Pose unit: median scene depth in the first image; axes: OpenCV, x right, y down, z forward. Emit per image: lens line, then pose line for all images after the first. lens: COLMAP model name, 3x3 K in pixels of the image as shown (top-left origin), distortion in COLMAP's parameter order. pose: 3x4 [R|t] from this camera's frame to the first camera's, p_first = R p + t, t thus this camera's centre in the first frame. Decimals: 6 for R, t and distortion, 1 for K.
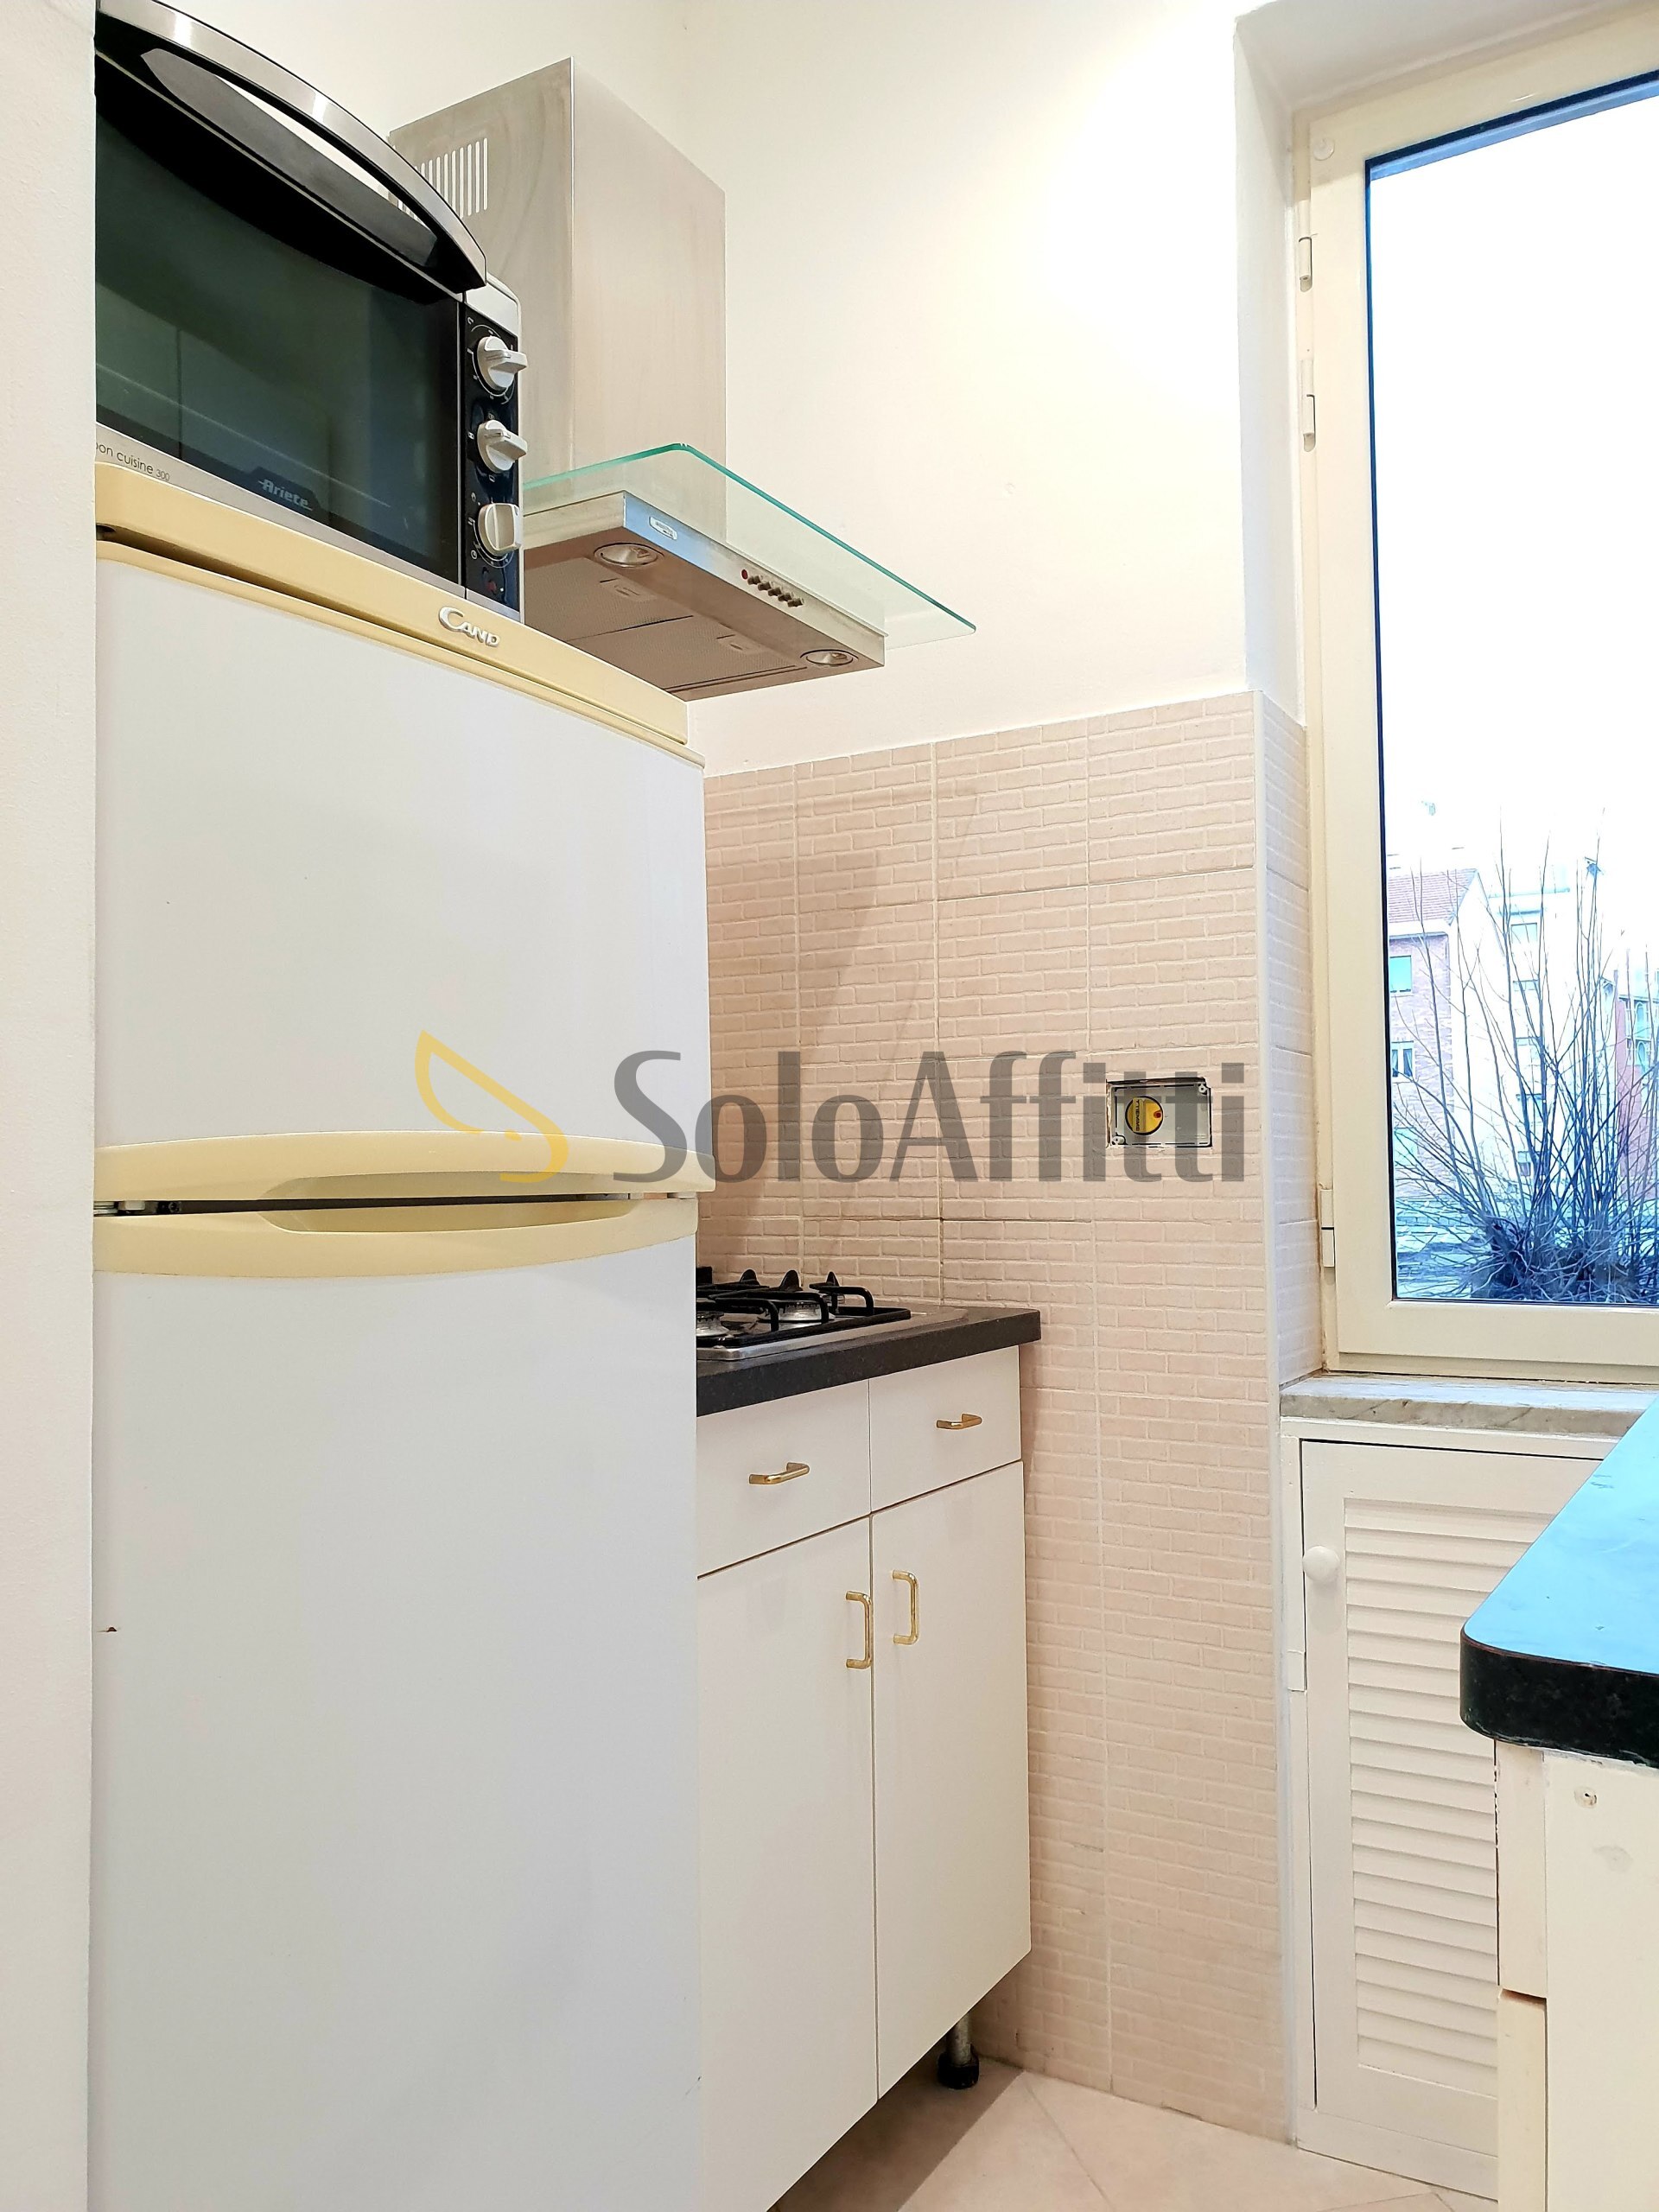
lens RADIAL K [[1716.9, 0, 827.0], [0, 1716.9, 1116.5], [0, 0, 1]] dist [0.009365, 0.012510]
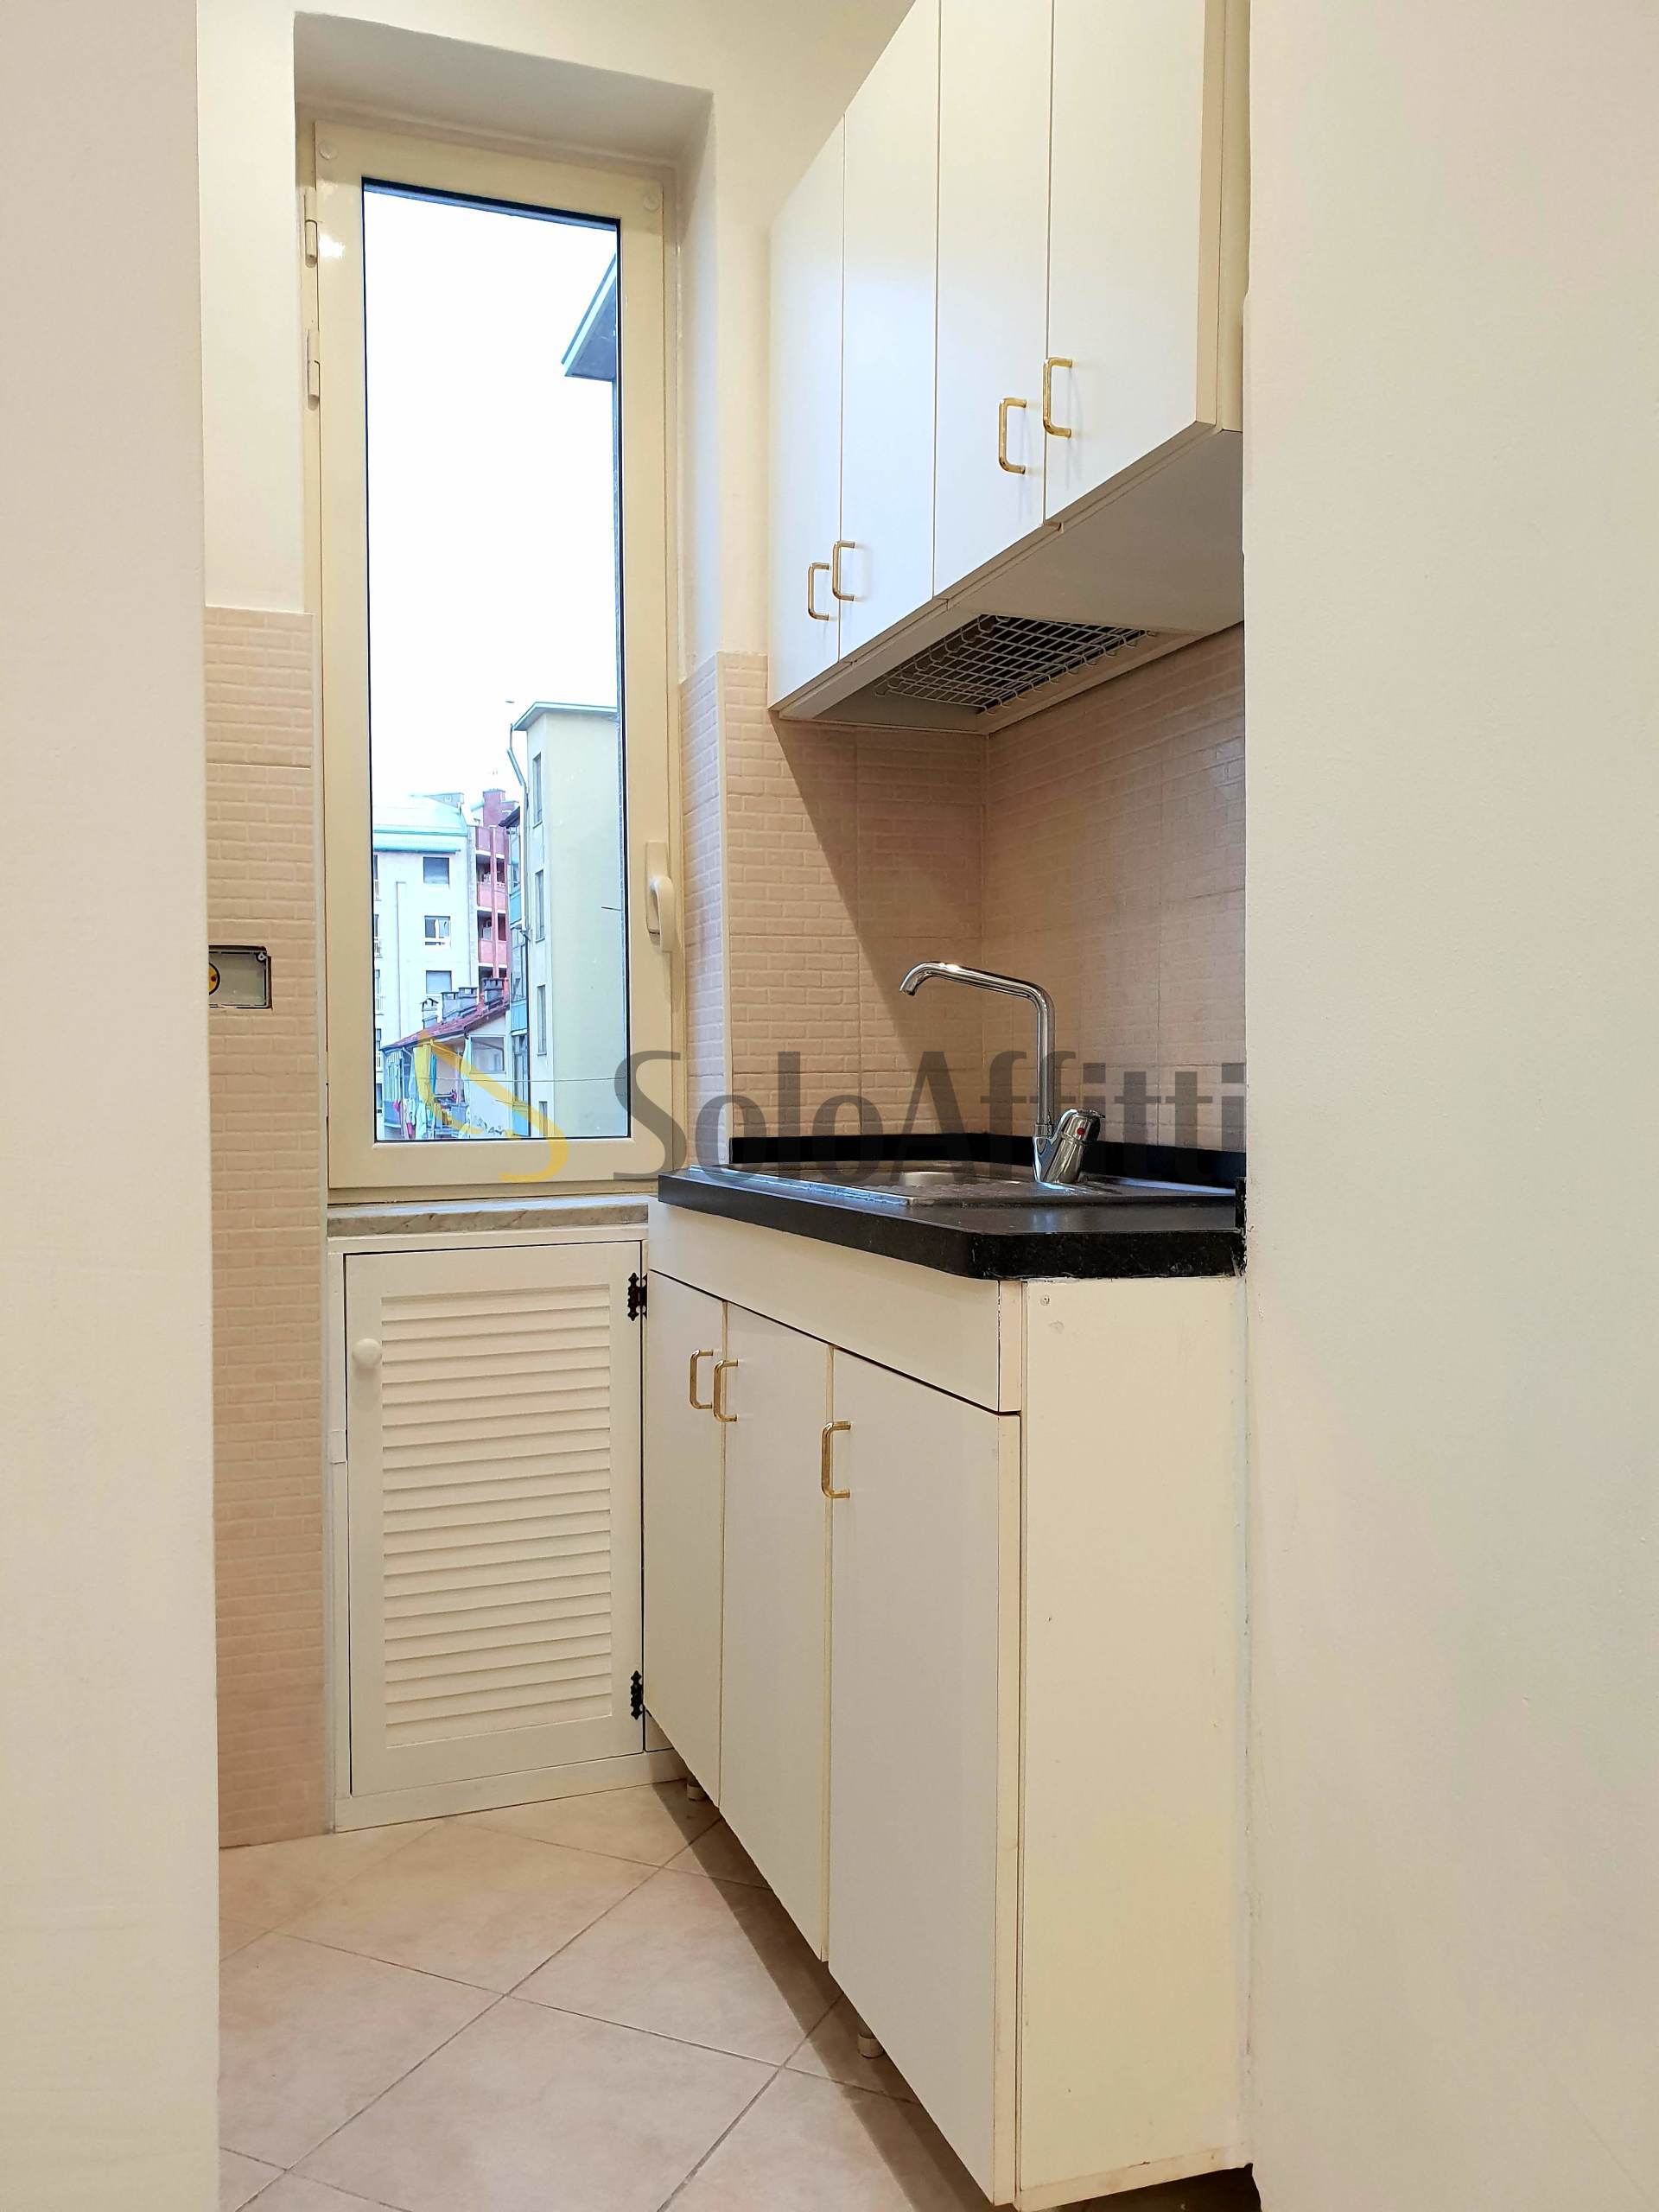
lens RADIAL K [[1716.9, 0, 832.7], [0, 1716.9, 1102.3], [0, 0, 1]] dist [0.009365, 0.012510]
pose [[0.637705, -0.005598, 0.770261, -0.430572], [-0.023832, 0.999351, 0.026994, 0.041410], [-0.769912, -0.035571, 0.637158, -0.021384]]
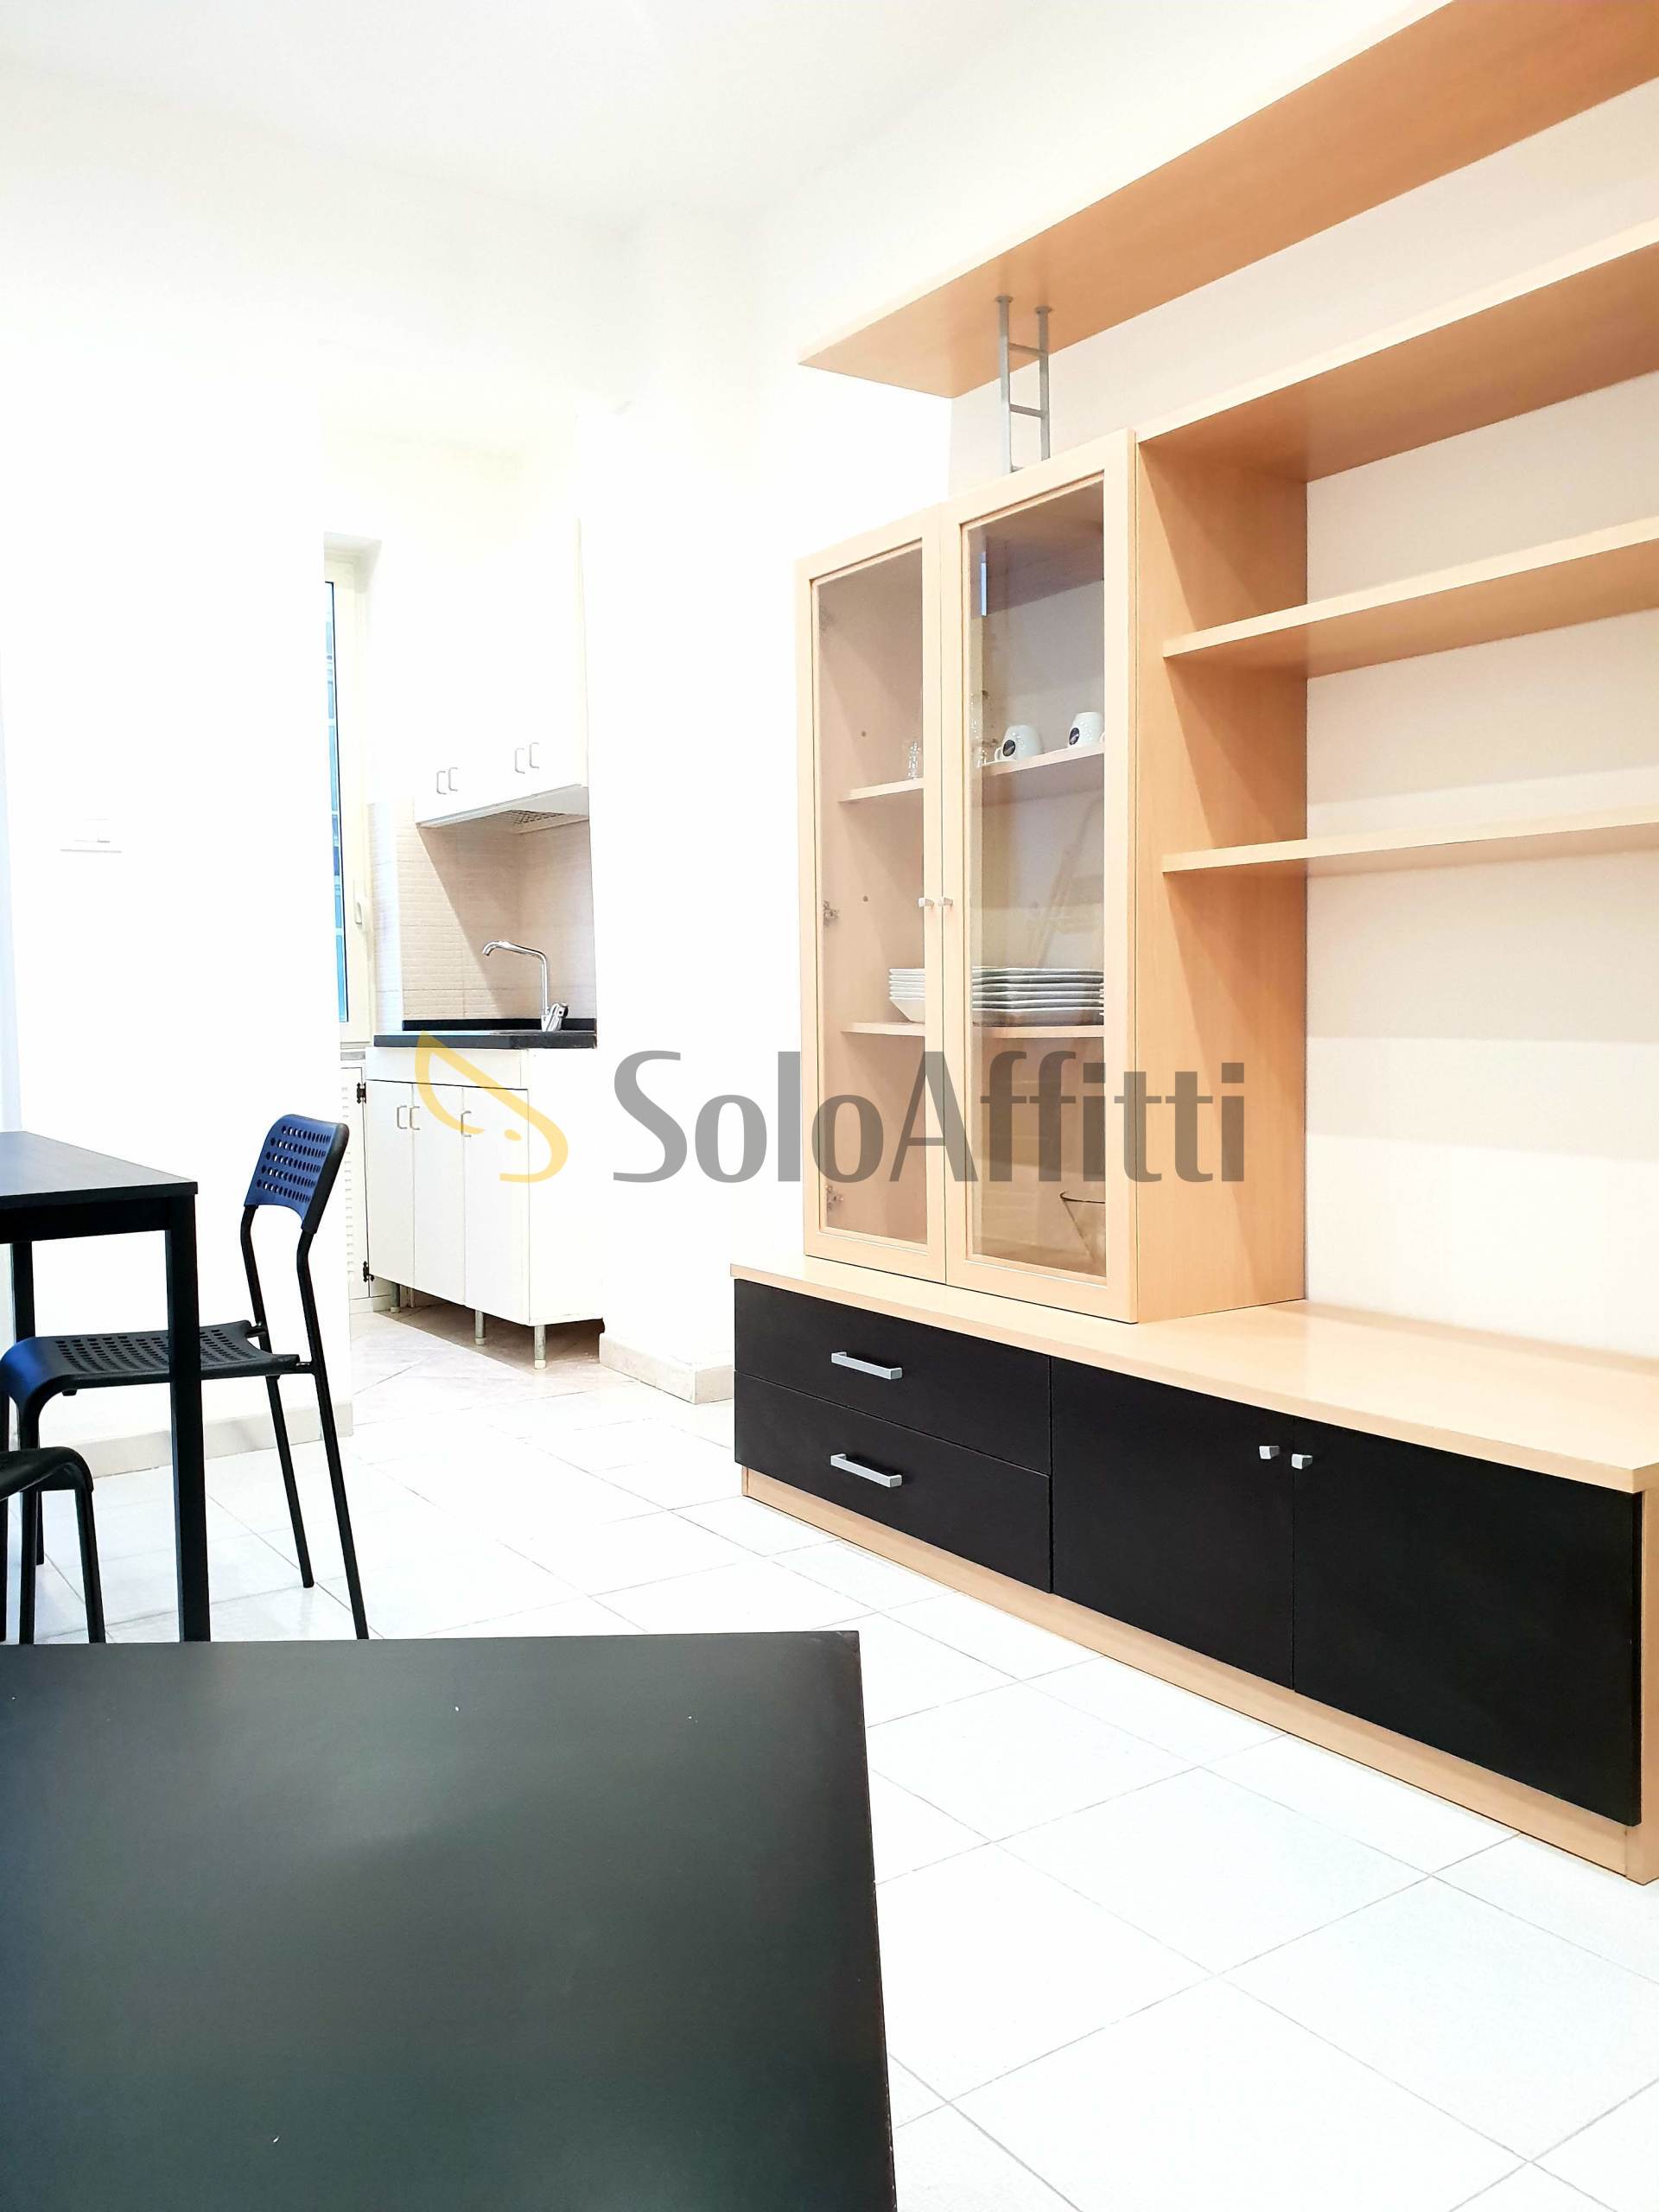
lens RADIAL K [[1716.9, 0, 918.2], [0, 1716.9, 1104.4], [0, 0, 1]] dist [0.009365, 0.012510]
pose [[0.386826, -0.054125, 0.920563, -1.706459], [-0.015427, 0.997756, 0.065146, 0.046143], [-0.922024, -0.039402, 0.385123, -0.969522]]
